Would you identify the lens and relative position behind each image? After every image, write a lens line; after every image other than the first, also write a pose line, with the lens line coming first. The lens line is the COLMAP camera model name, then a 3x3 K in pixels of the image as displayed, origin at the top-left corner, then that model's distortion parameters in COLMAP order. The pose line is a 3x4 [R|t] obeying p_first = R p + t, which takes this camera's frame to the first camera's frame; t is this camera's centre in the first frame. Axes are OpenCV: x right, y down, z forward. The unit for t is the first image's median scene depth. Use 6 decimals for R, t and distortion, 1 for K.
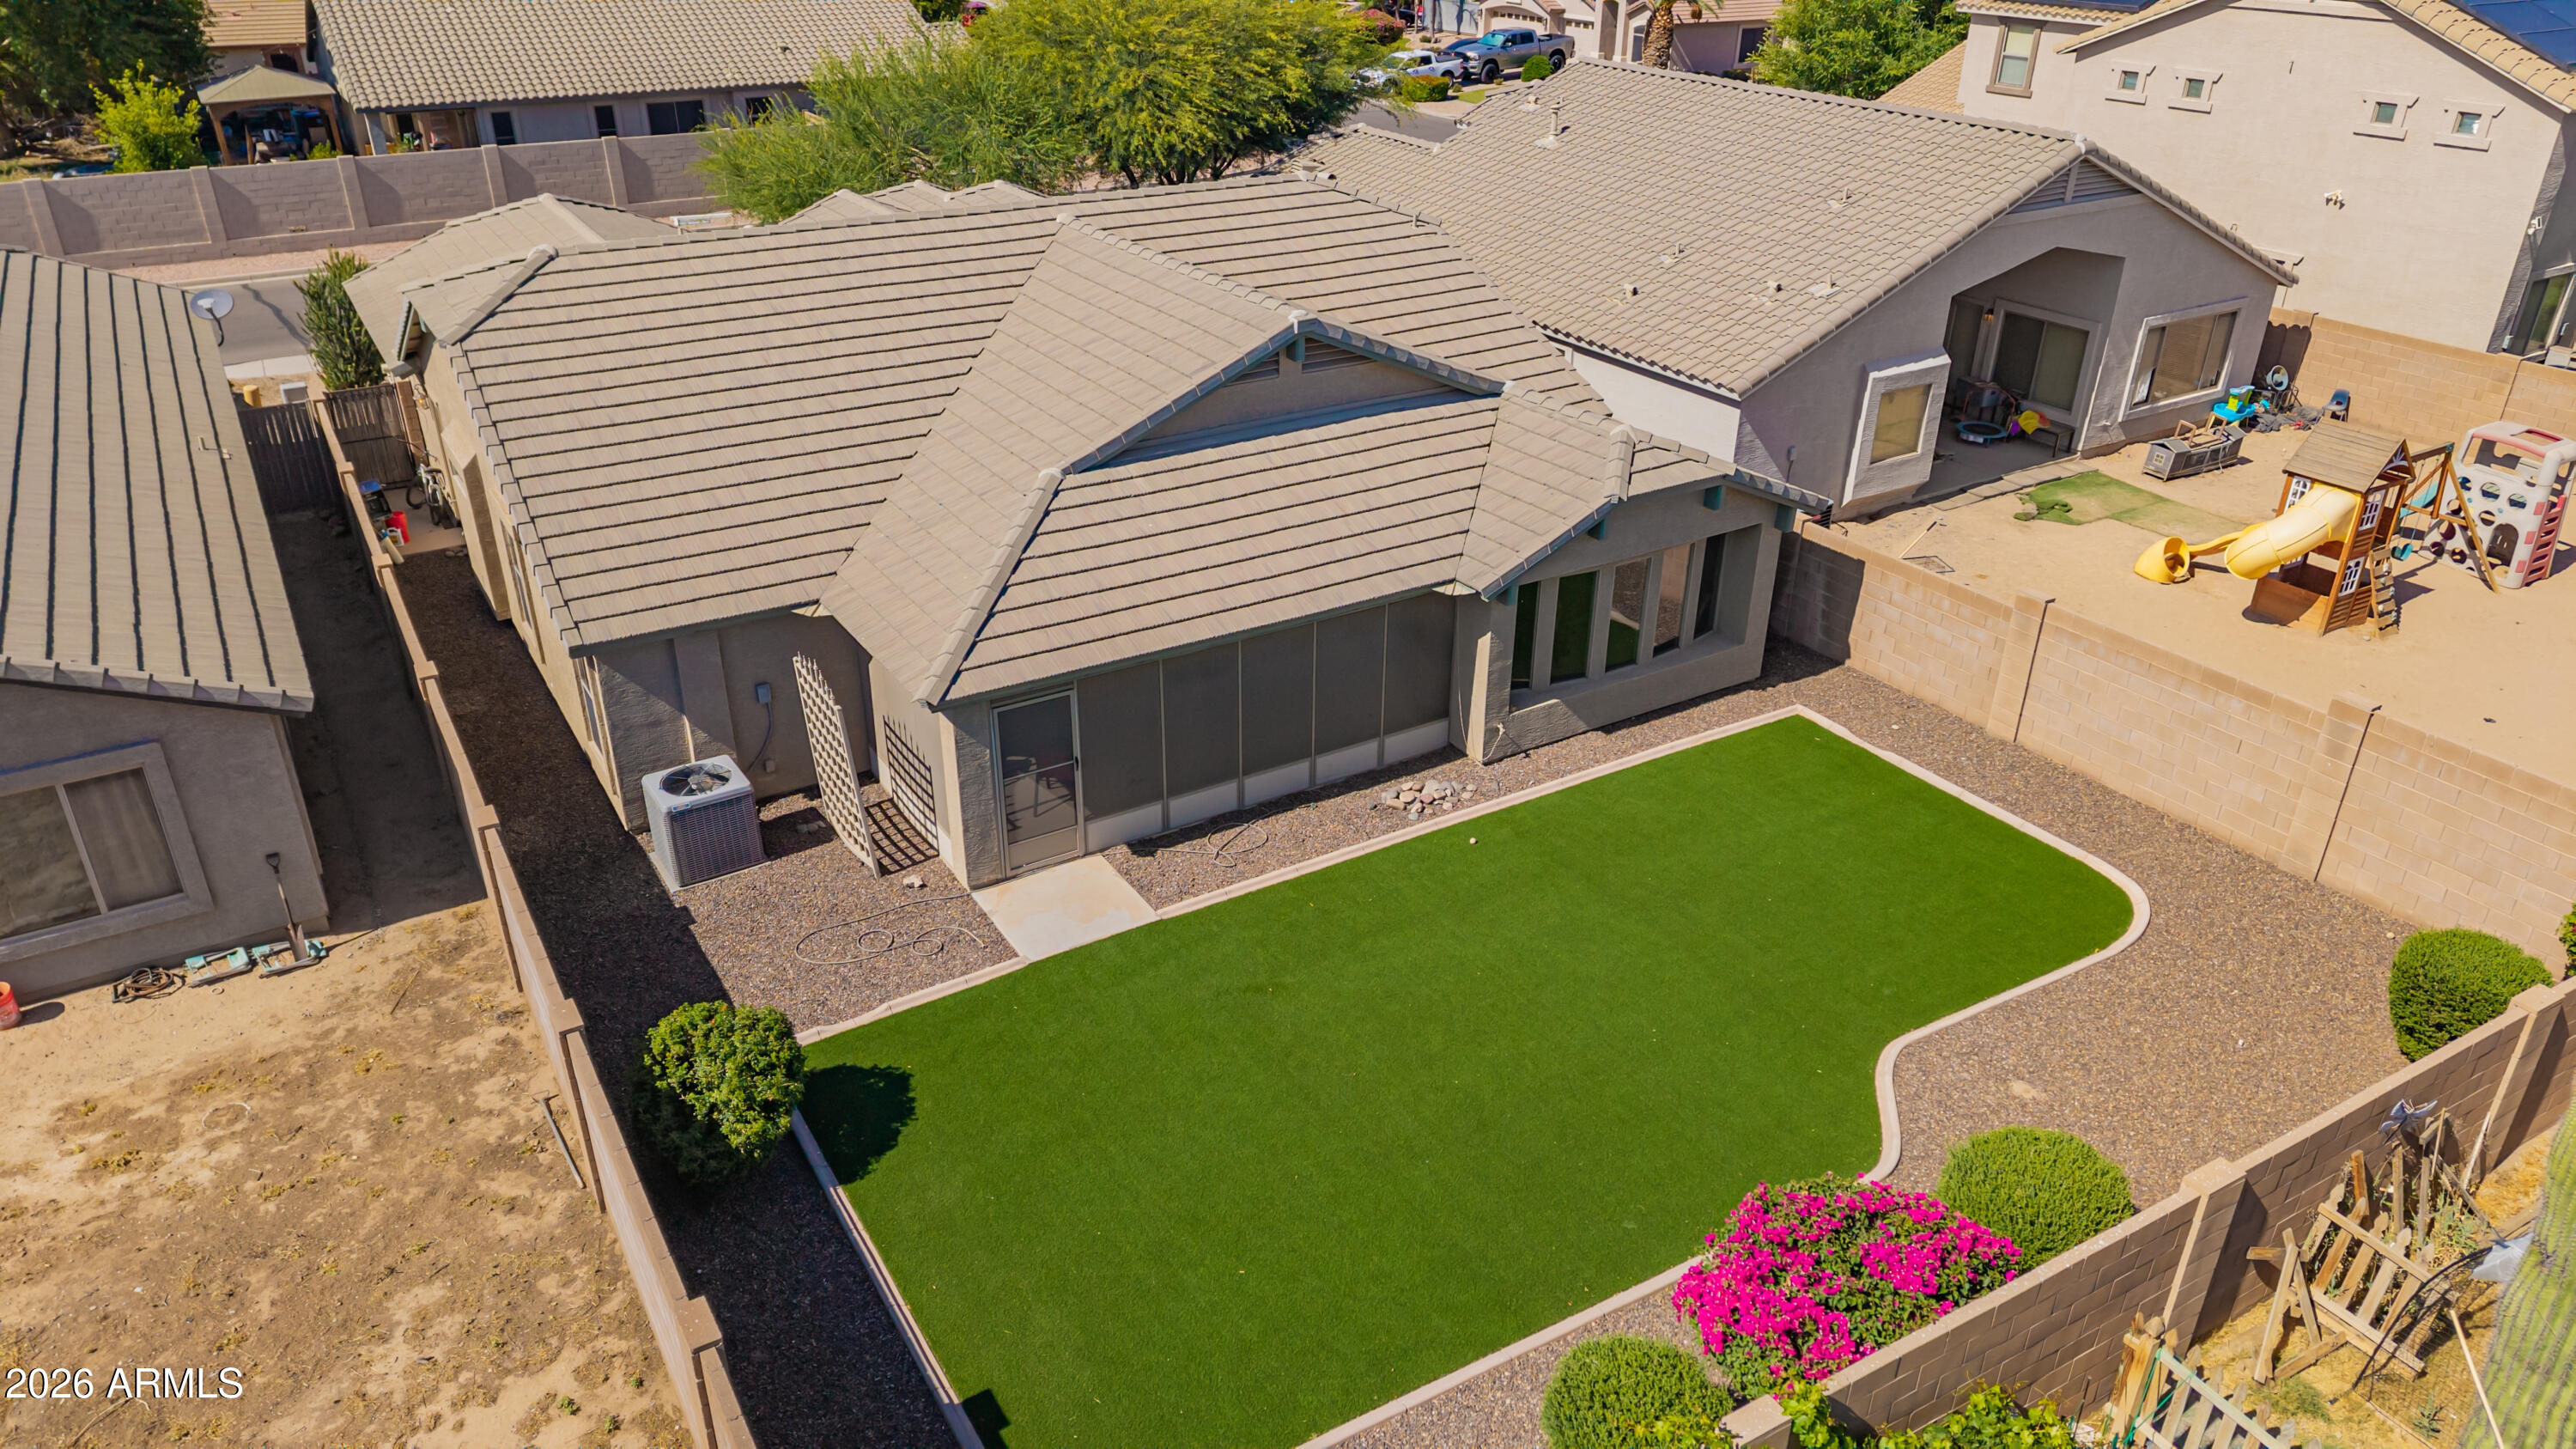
lens RADIAL K [[1715.9, 0, 1281.3], [0, 1715.9, 731.8], [0, 0, 1]] dist [0.035349, -0.046241]
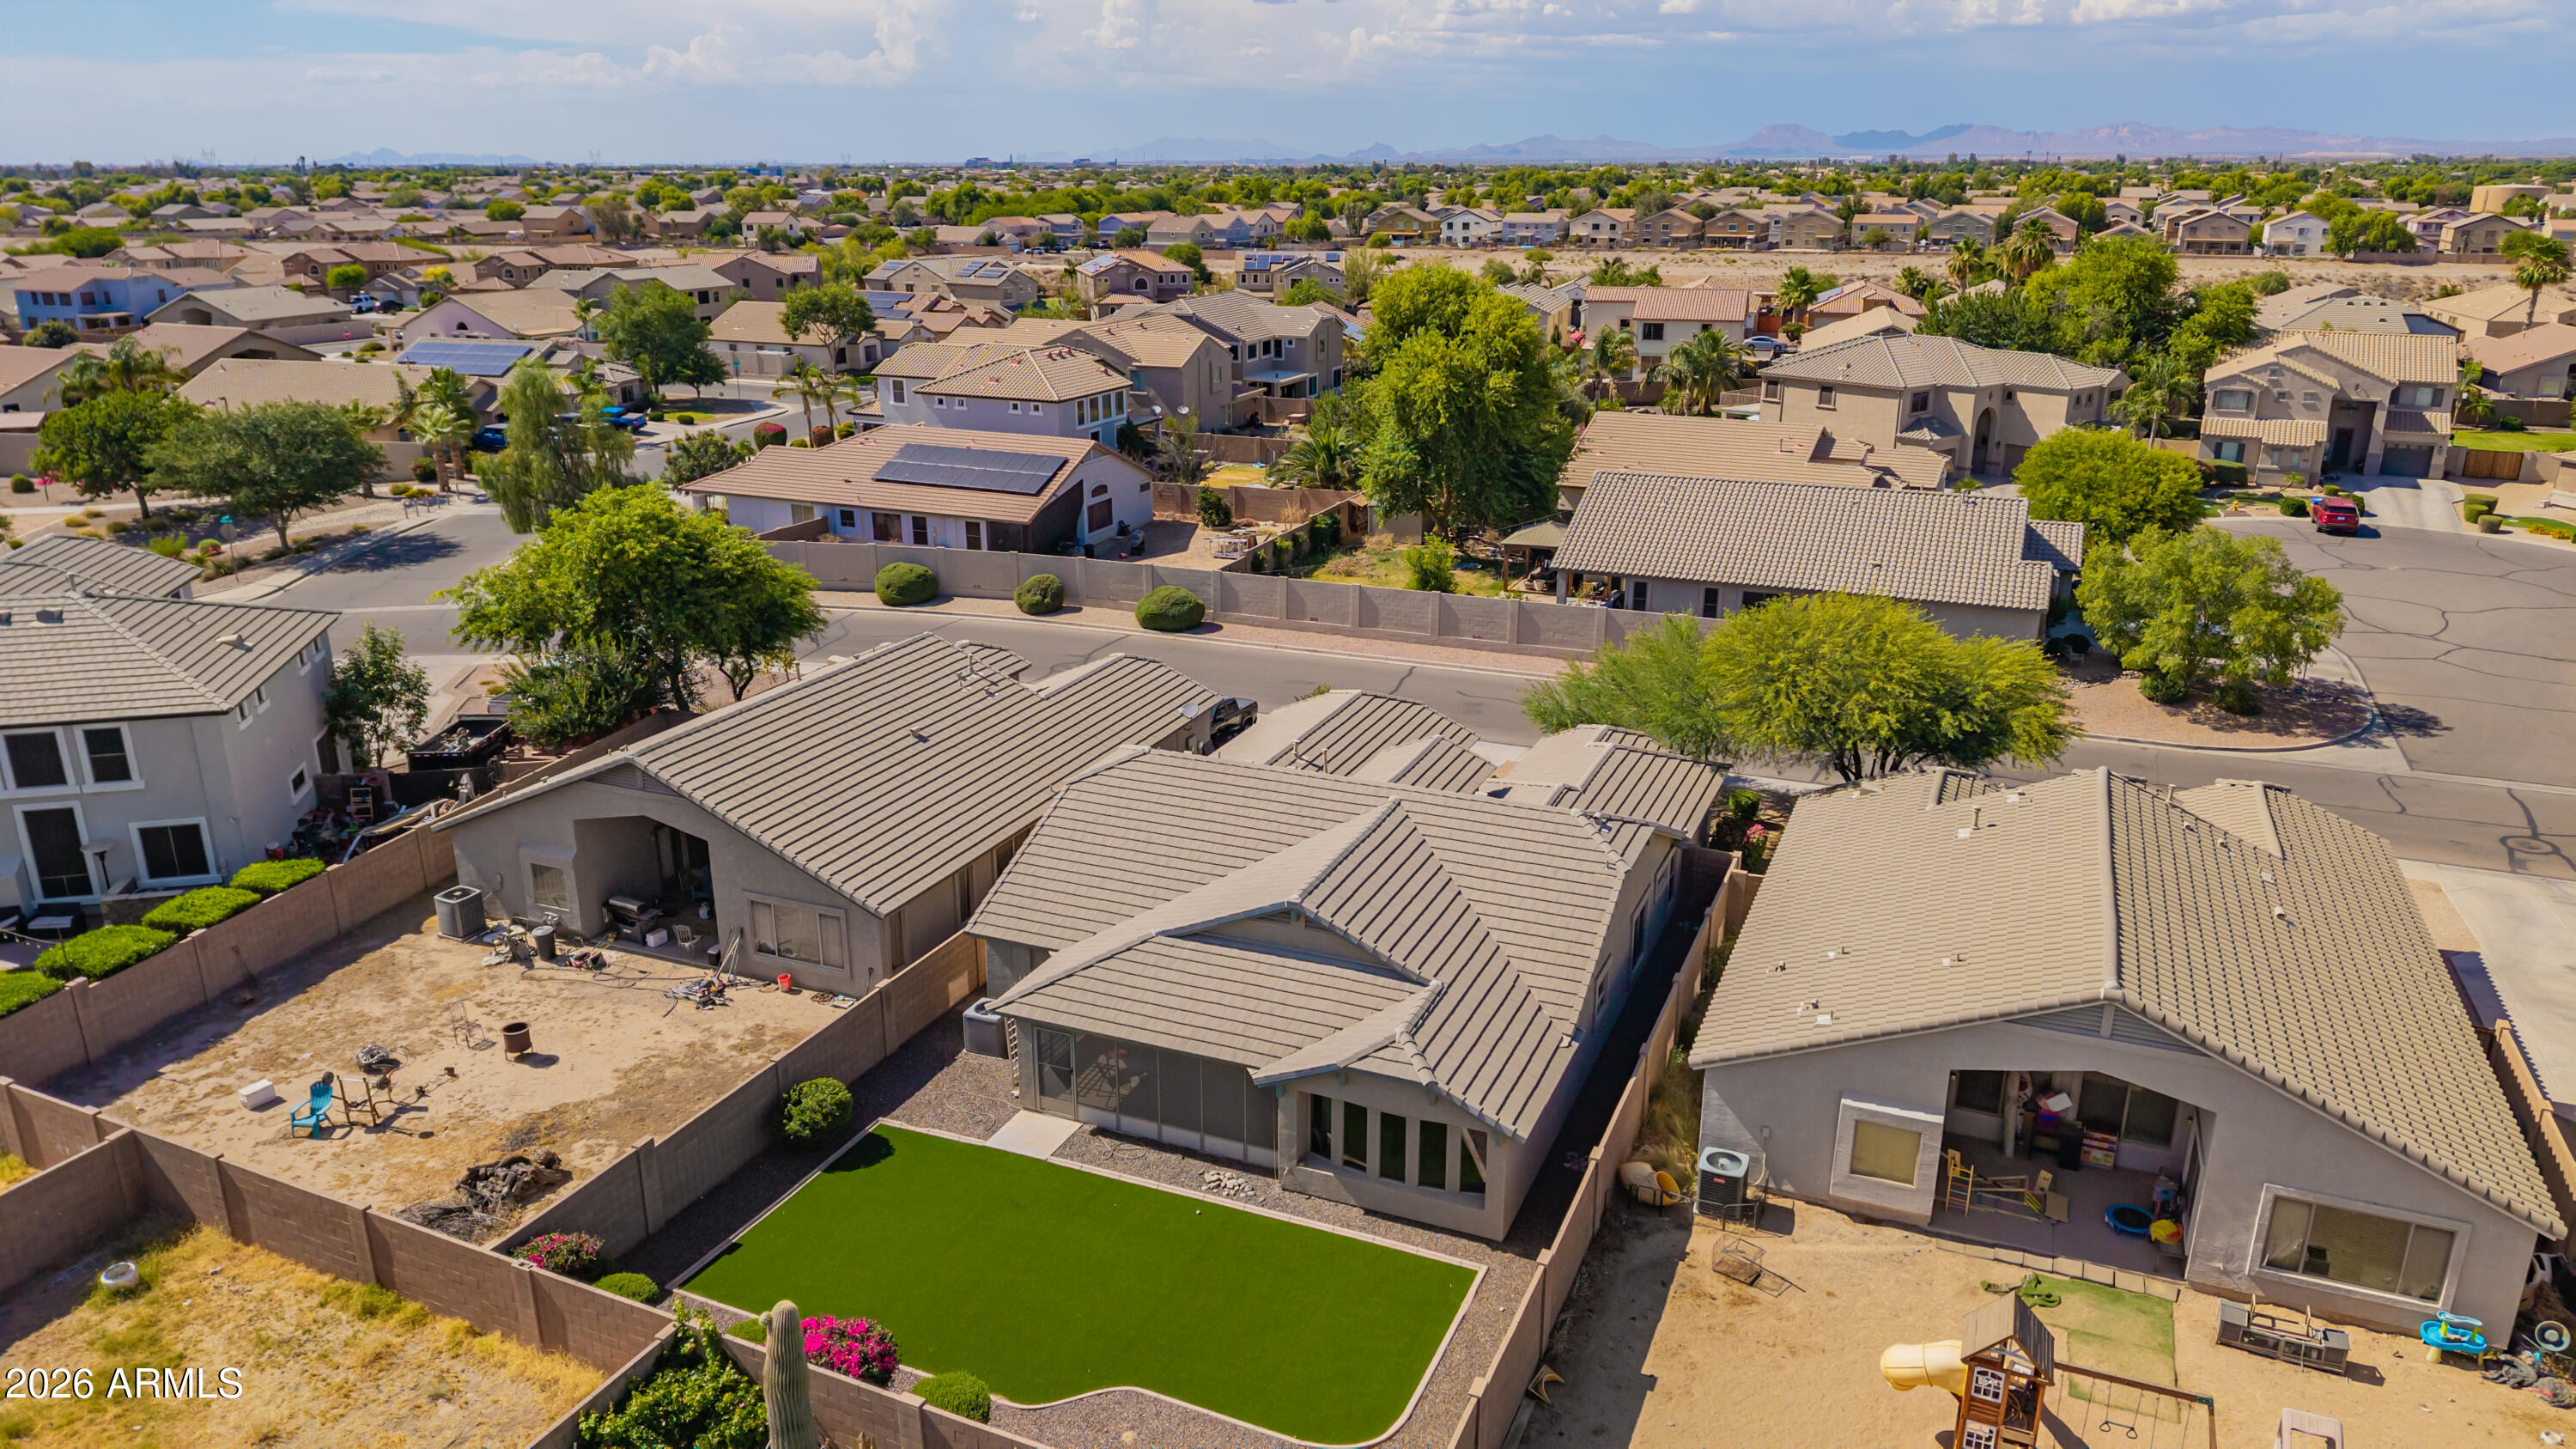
lens RADIAL K [[1715.9, 0, 1283.1], [0, 1715.9, 723.4], [0, 0, 1]] dist [0.035349, -0.046241]
pose [[0.567918, 0.245650, -0.785573, 1.283104], [-0.372251, 0.927894, 0.021041, -0.422887], [0.734097, 0.280480, 0.618411, -0.142992]]
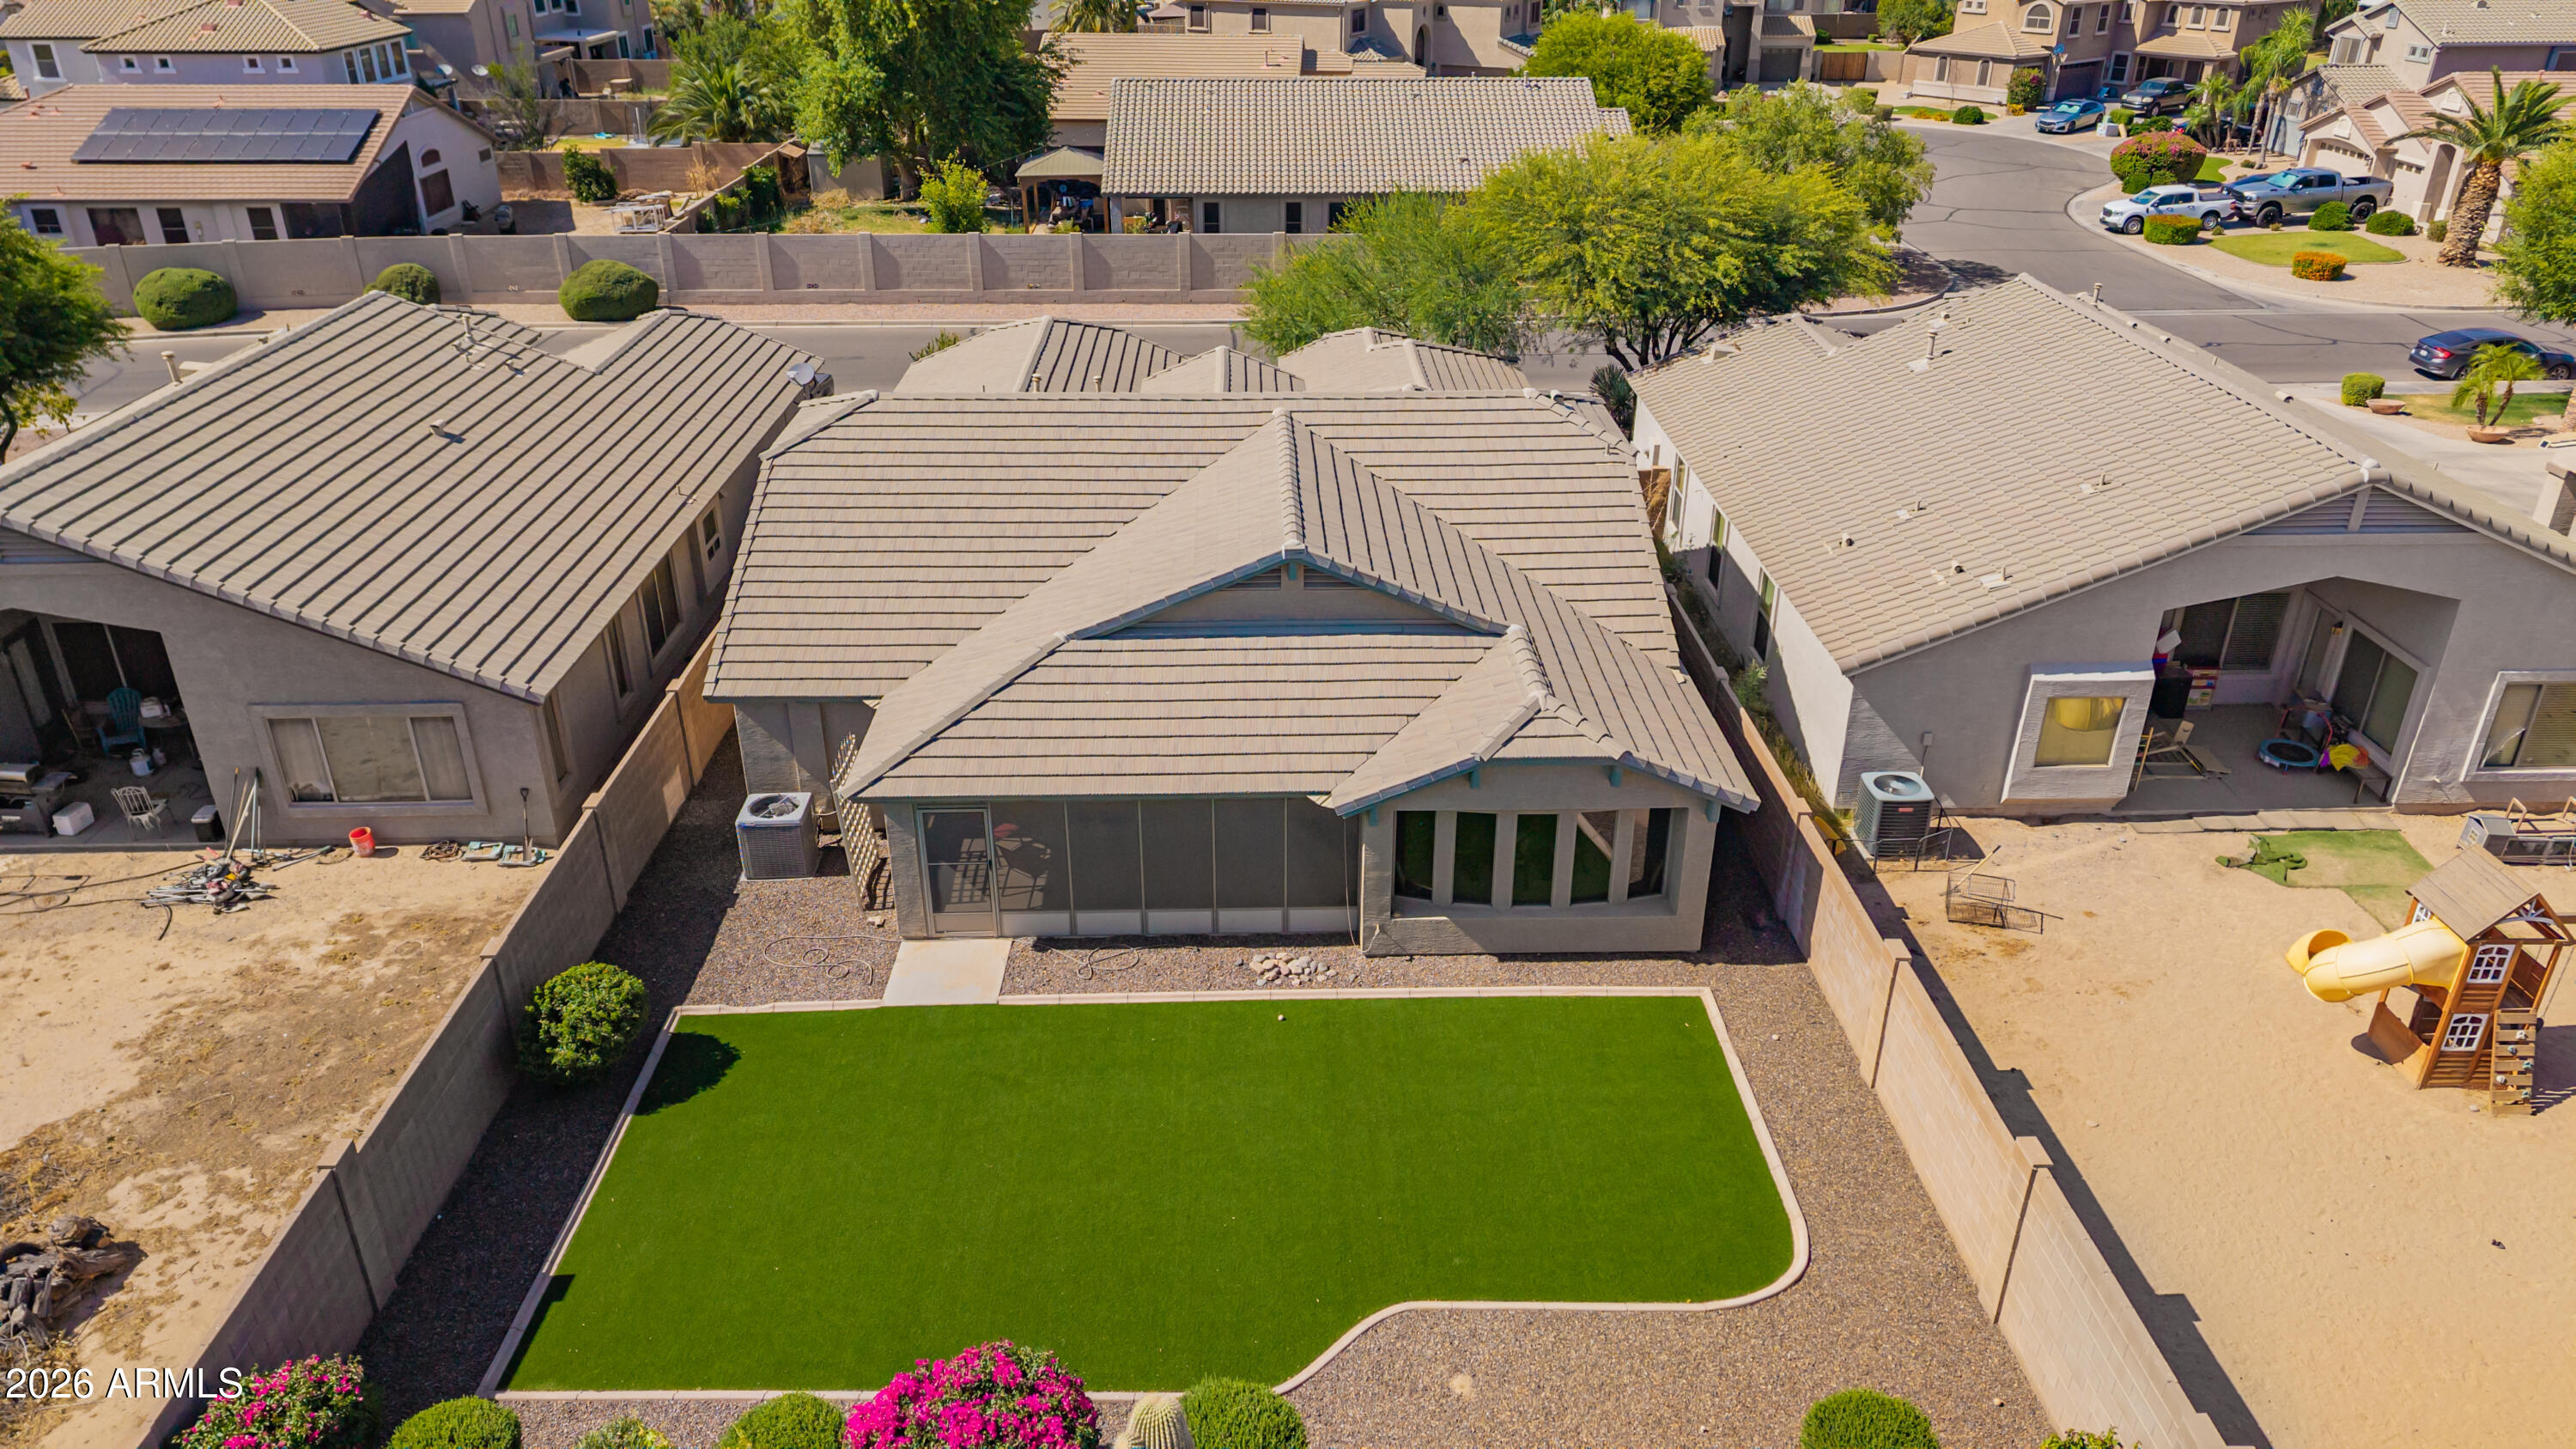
lens RADIAL K [[1715.9, 0, 1283.9], [0, 1715.9, 727.5], [0, 0, 1]] dist [0.035349, -0.046241]
pose [[0.861671, 0.220708, -0.456959, 0.543905], [-0.228111, 0.972824, 0.039726, -0.157047], [0.453309, 0.070007, 0.888600, -0.036344]]
